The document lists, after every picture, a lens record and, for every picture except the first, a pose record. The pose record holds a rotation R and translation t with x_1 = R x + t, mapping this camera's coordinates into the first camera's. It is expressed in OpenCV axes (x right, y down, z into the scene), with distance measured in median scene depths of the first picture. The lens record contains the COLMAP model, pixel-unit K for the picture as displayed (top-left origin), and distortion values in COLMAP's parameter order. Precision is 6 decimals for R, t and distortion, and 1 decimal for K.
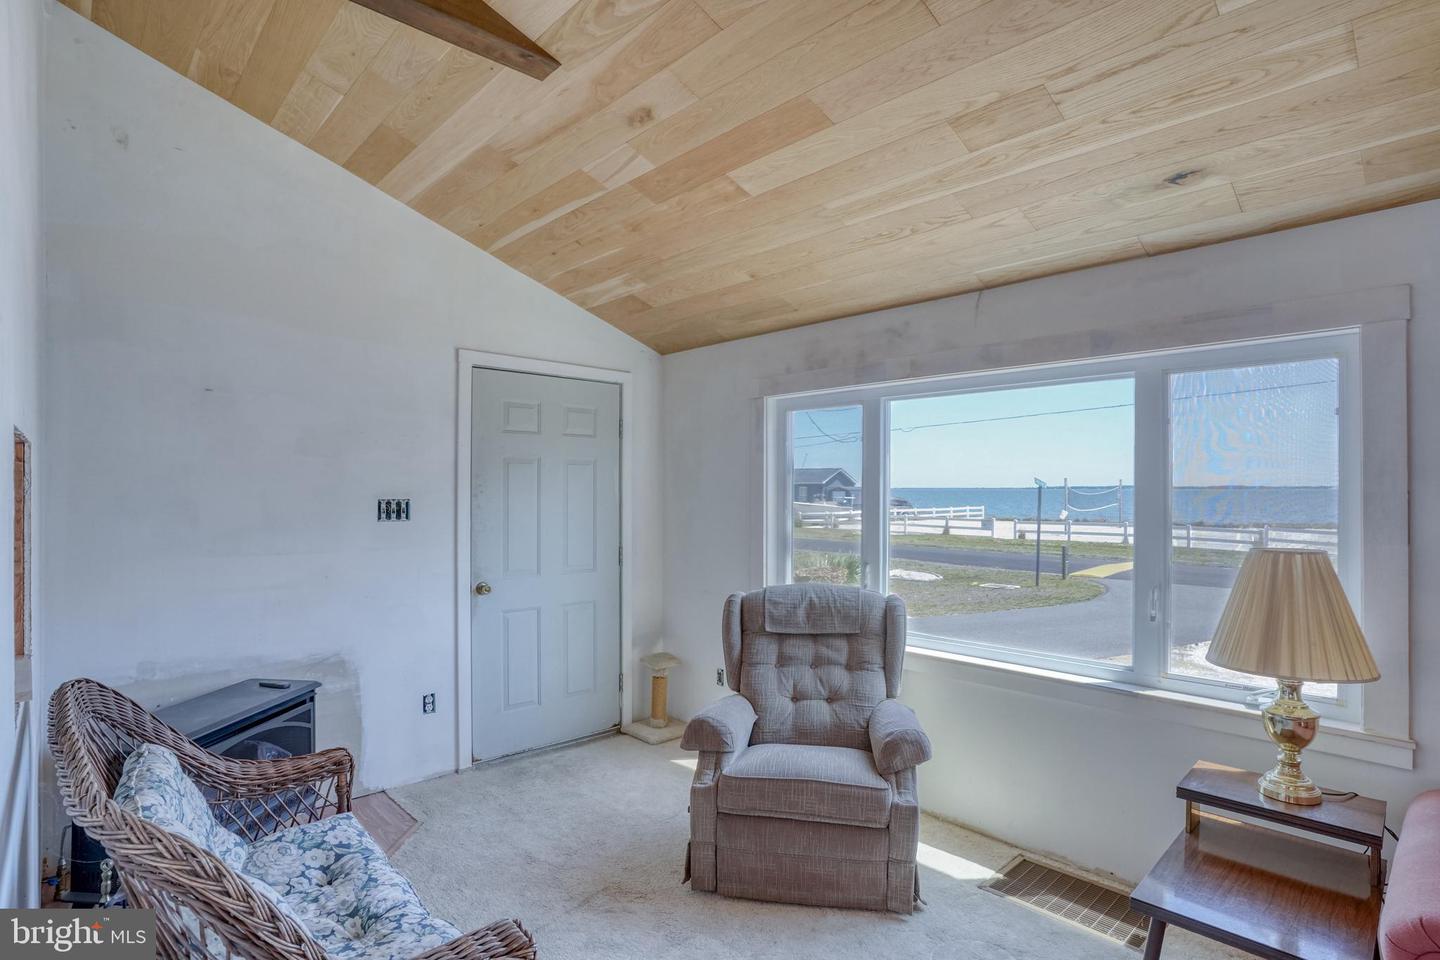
lens RADIAL K [[734.5, 0, 711.7], [0, 734.5, 487.4], [0, 0, 1]] dist [-0.073973, 0.030811]
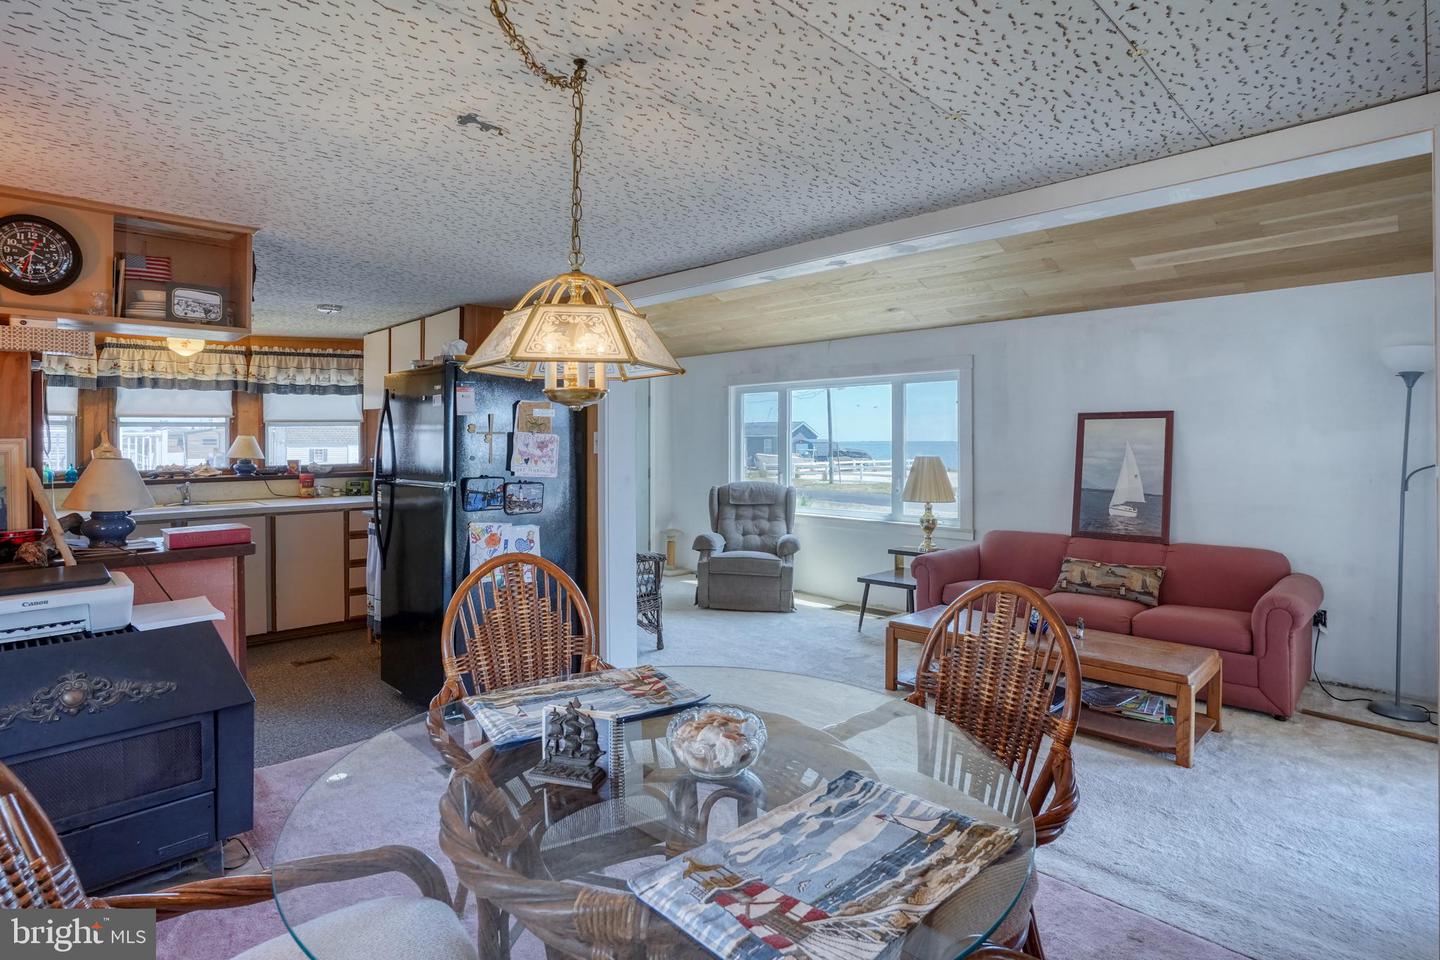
lens RADIAL K [[734.5, 0, 701.2], [0, 734.5, 437.8], [0, 0, 1]] dist [-0.073973, 0.030811]
pose [[0.999555, -0.004665, 0.029447, -0.067732], [0.004823, 0.999974, -0.005312, 0.021078], [-0.029421, 0.005452, 0.999552, -1.087843]]
